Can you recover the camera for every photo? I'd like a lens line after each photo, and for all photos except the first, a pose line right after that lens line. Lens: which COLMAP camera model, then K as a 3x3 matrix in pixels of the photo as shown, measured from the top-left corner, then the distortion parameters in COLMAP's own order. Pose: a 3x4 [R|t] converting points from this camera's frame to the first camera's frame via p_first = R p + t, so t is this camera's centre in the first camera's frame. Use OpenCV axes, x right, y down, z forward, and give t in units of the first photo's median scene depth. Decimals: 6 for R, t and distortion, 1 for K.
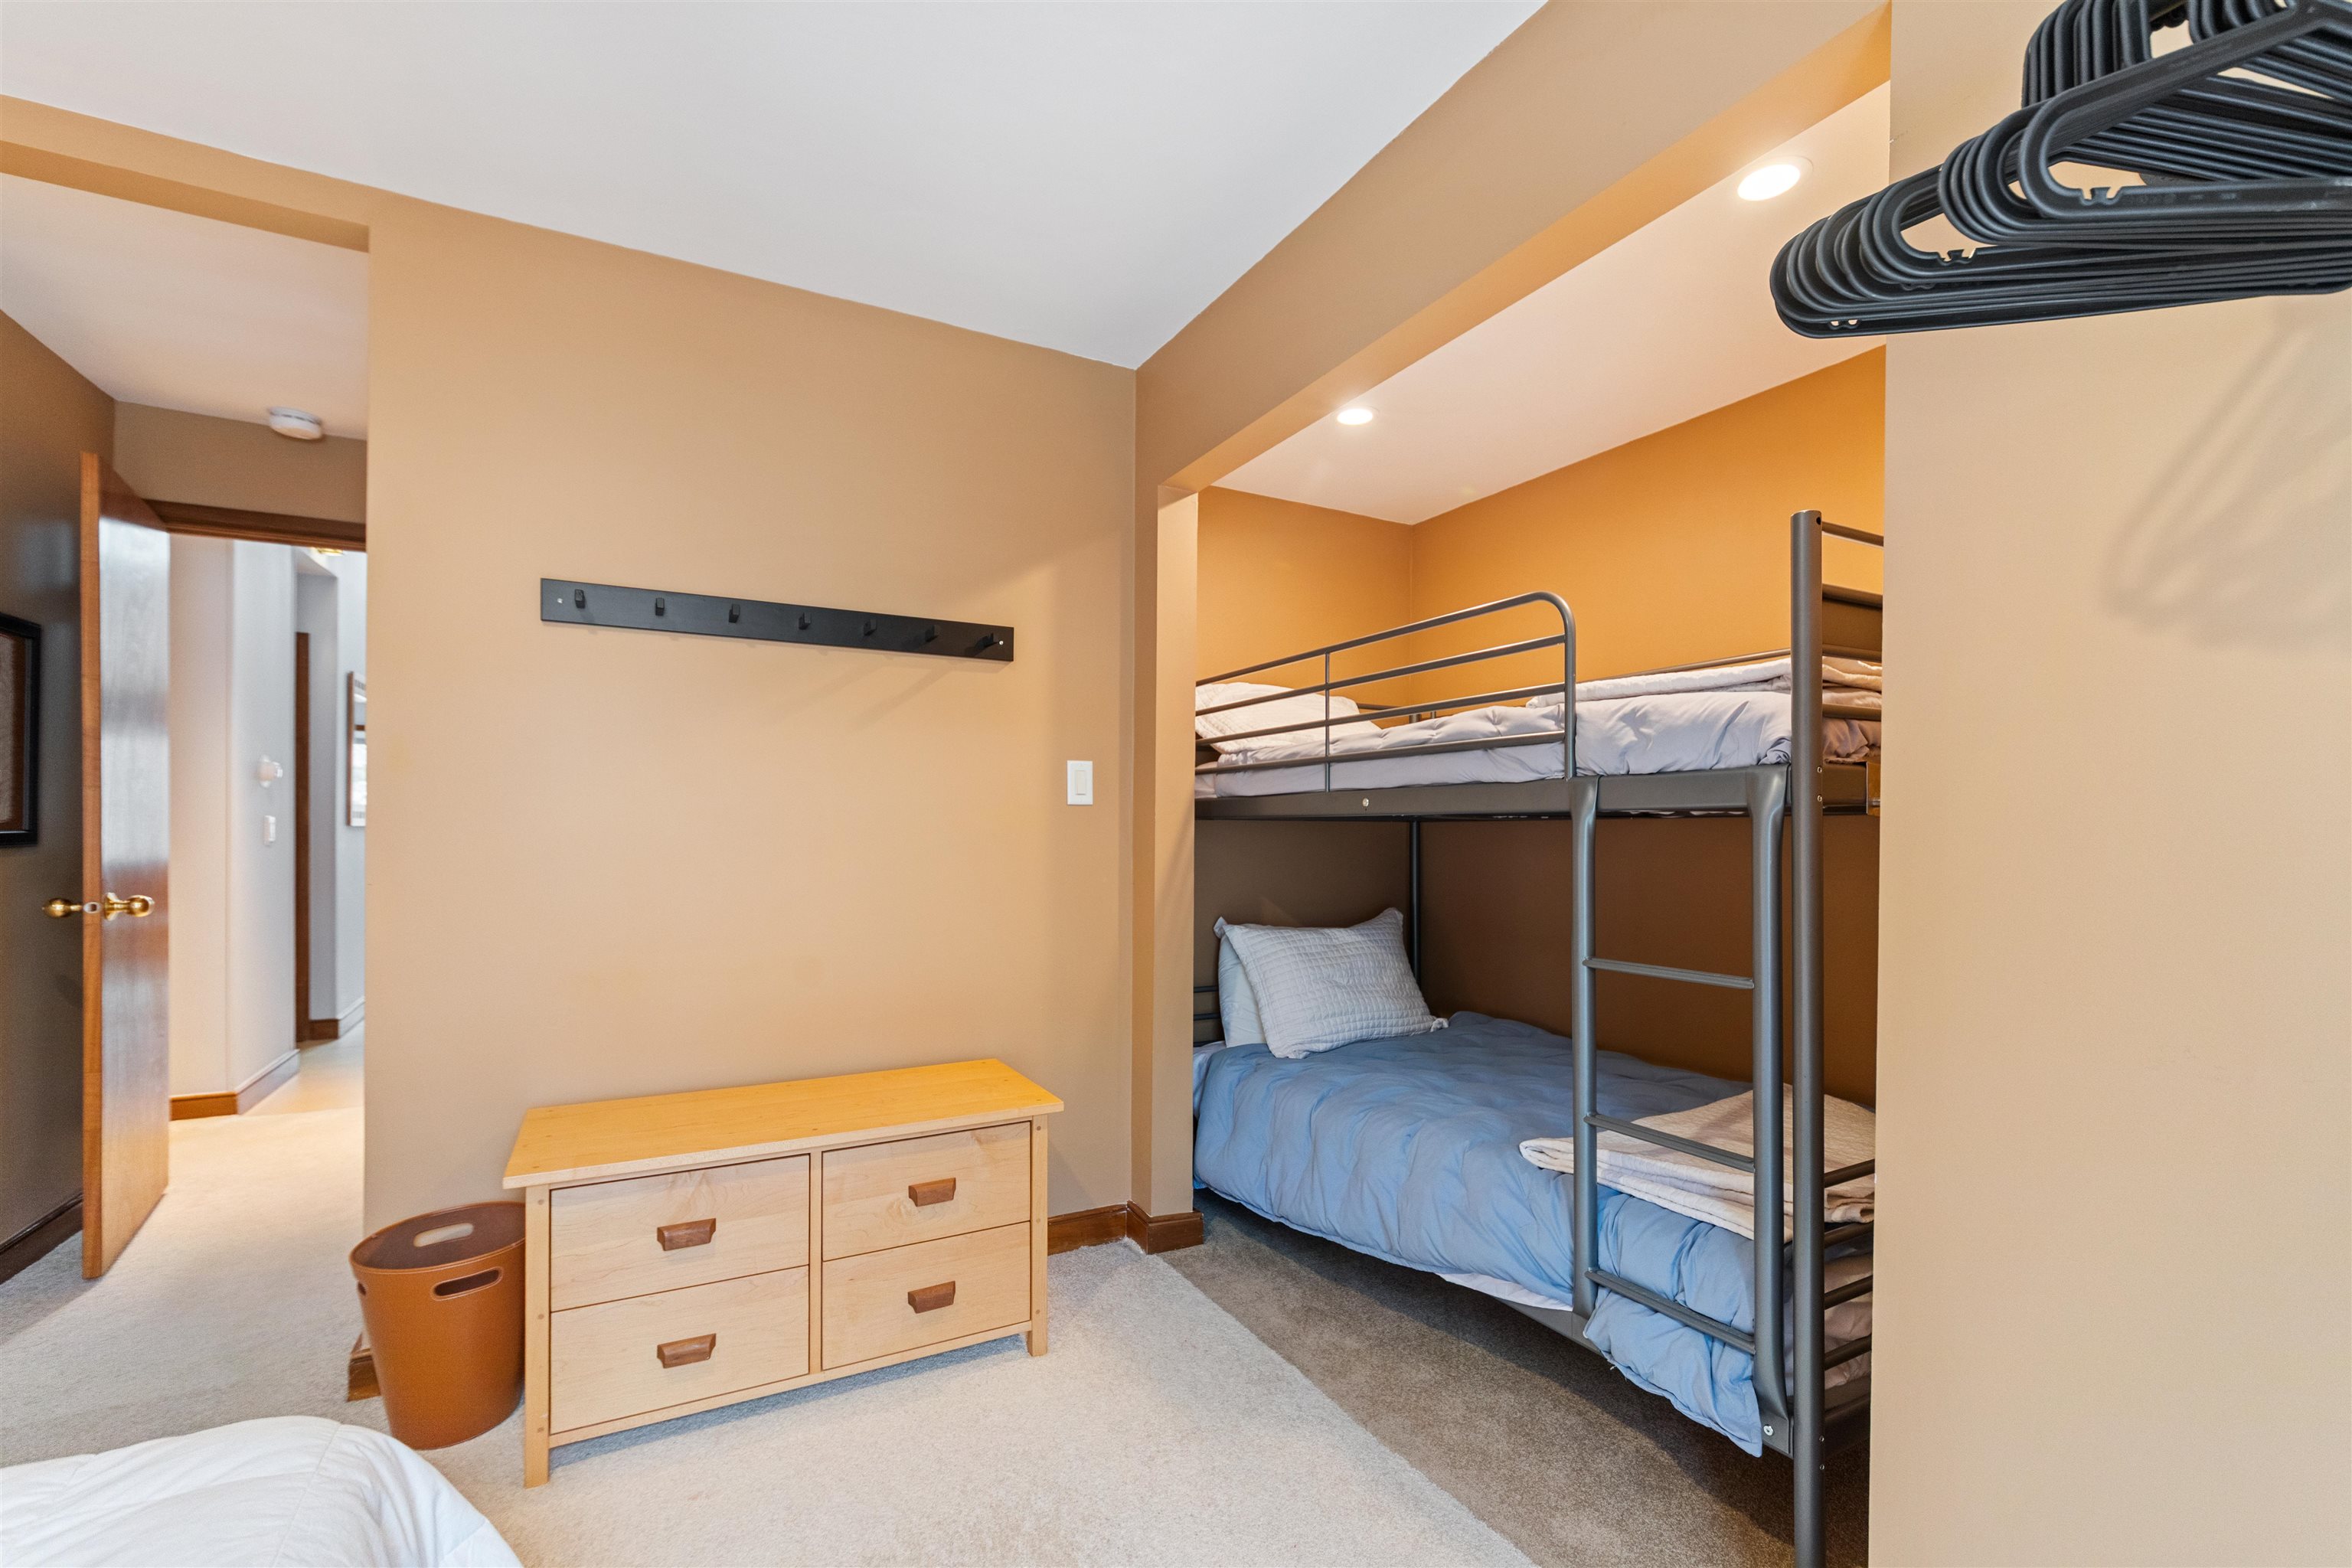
lens RADIAL K [[1012.3, 0, 1194.0], [0, 1012.3, 831.1], [0, 0, 1]] dist [-0.000907, -0.000488]
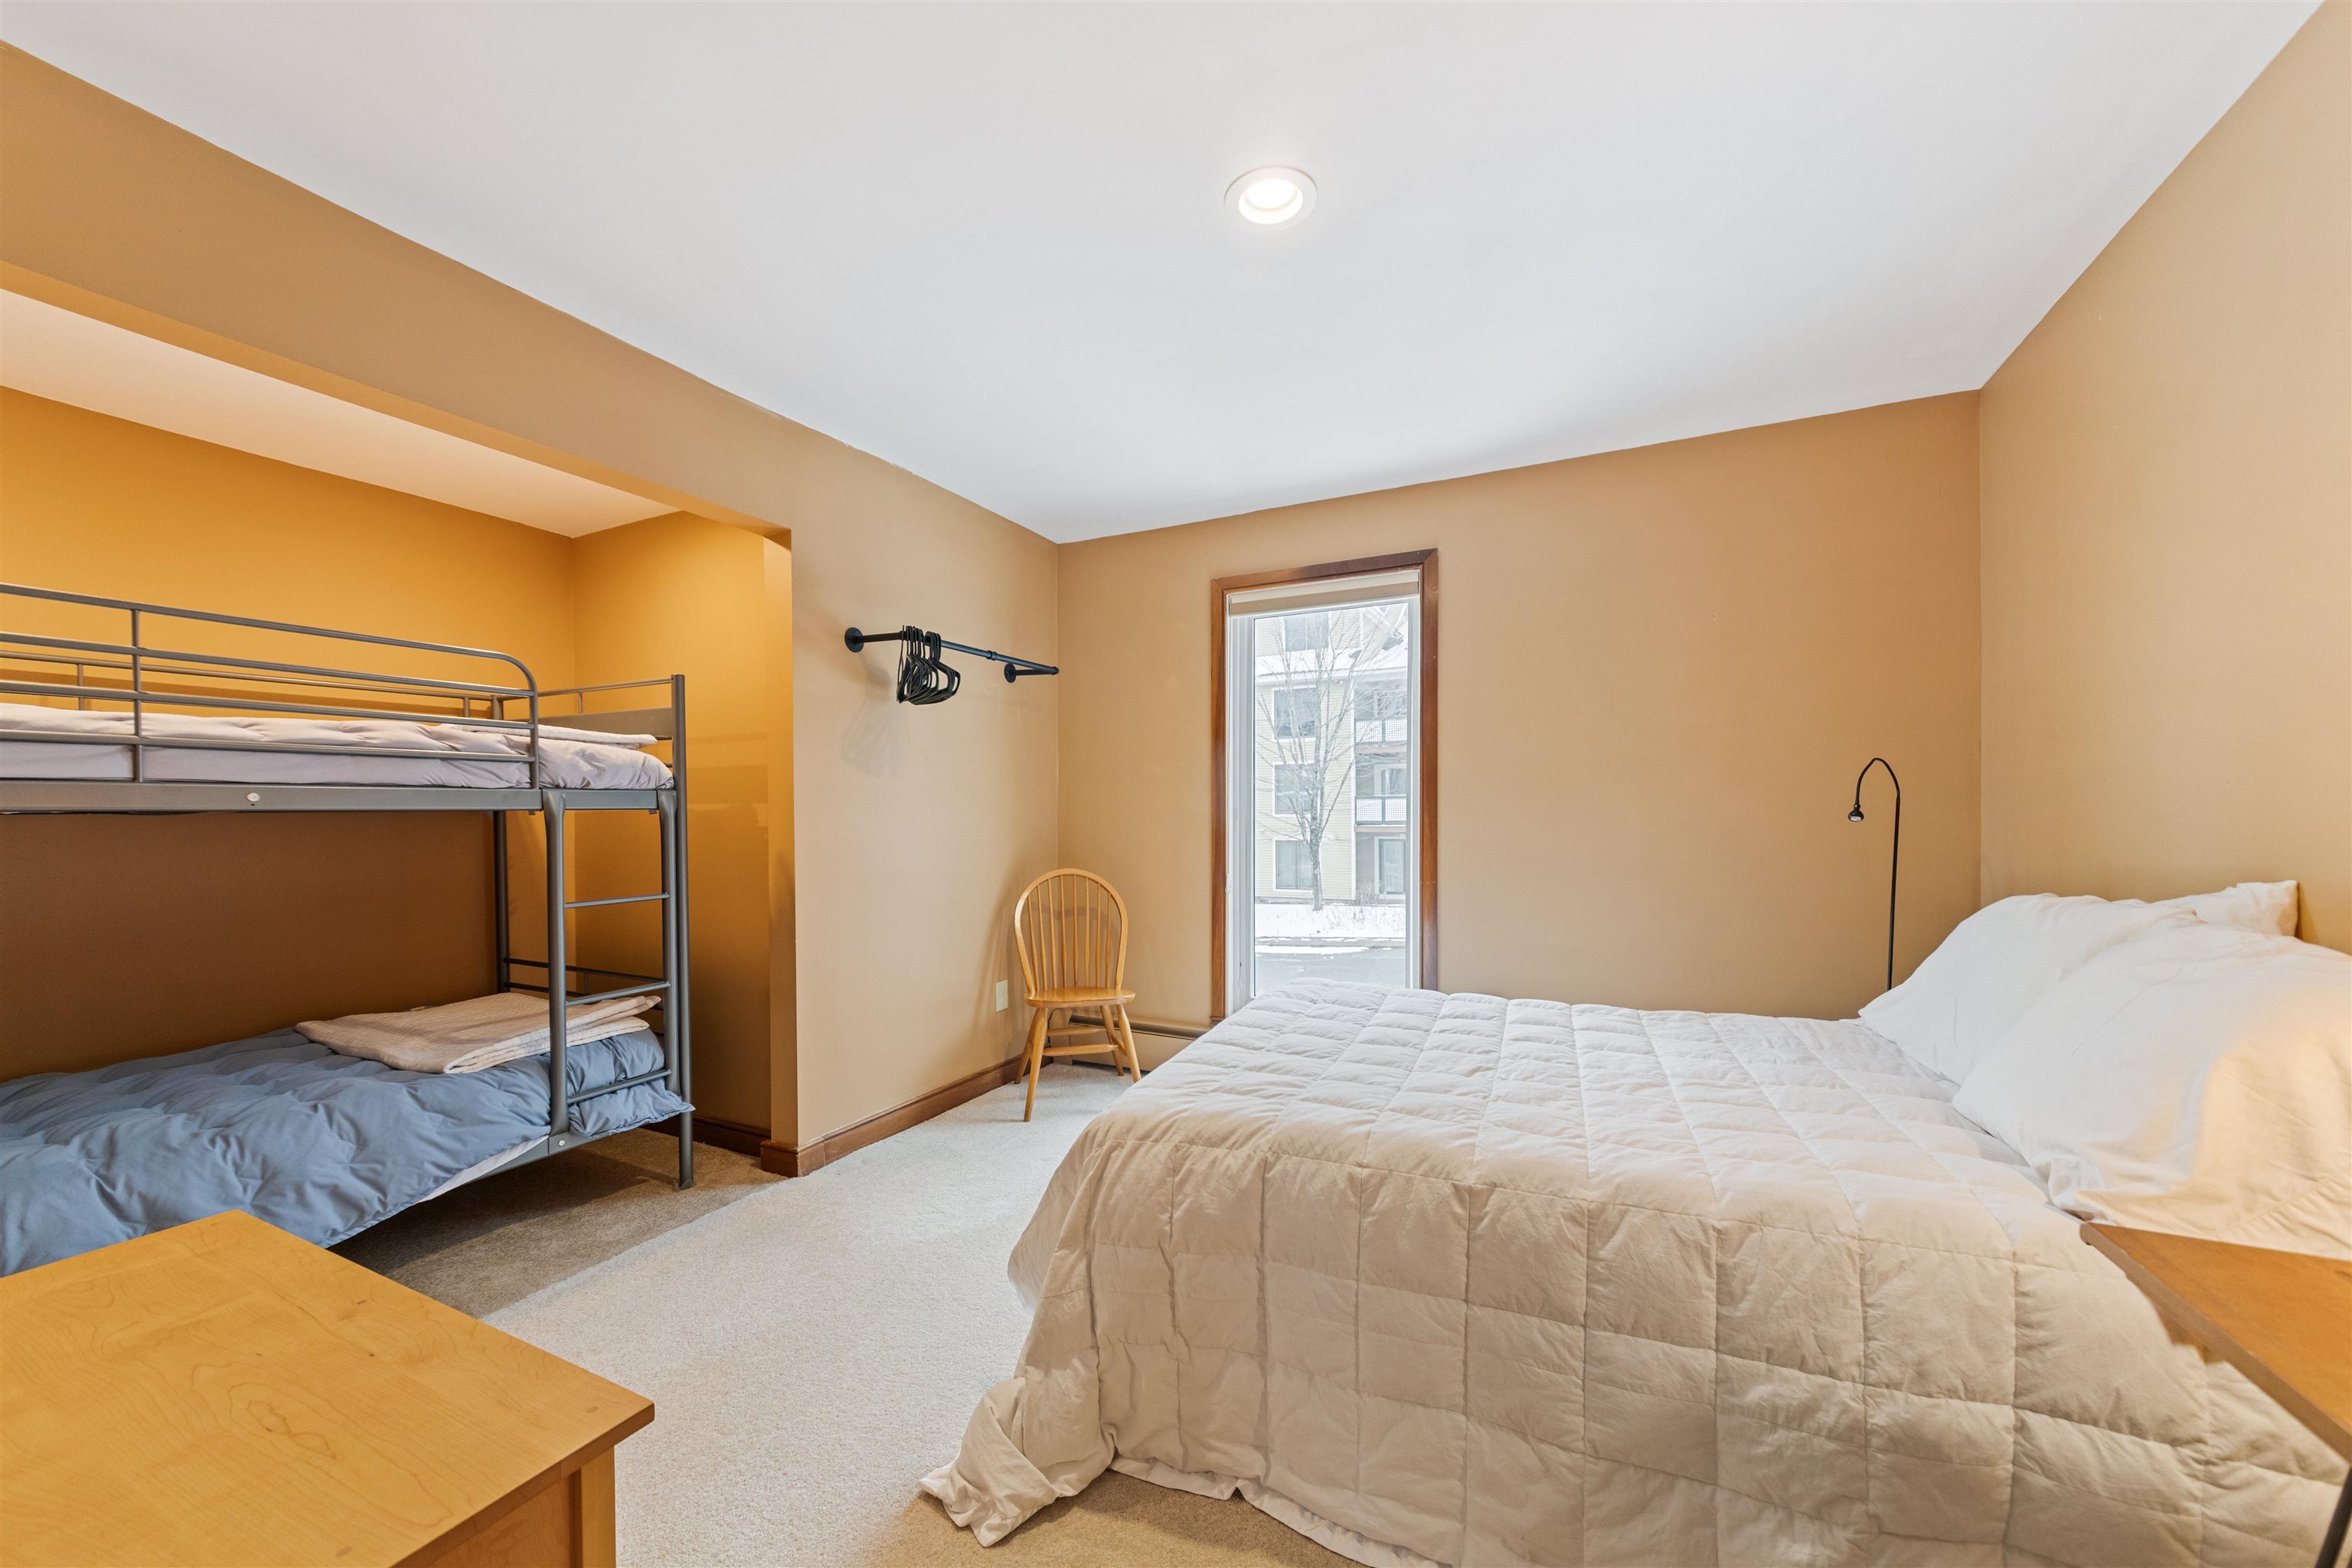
lens RADIAL K [[828.4, 0, 1175.1], [0, 828.4, 804.2], [0, 0, 1]] dist [0.003321, 0.000508]
pose [[-0.572642, 0.010343, 0.819740, -0.479059], [0.007397, 0.999945, -0.007449, -0.005245], [-0.819772, 0.001798, -0.572687, 0.376237]]
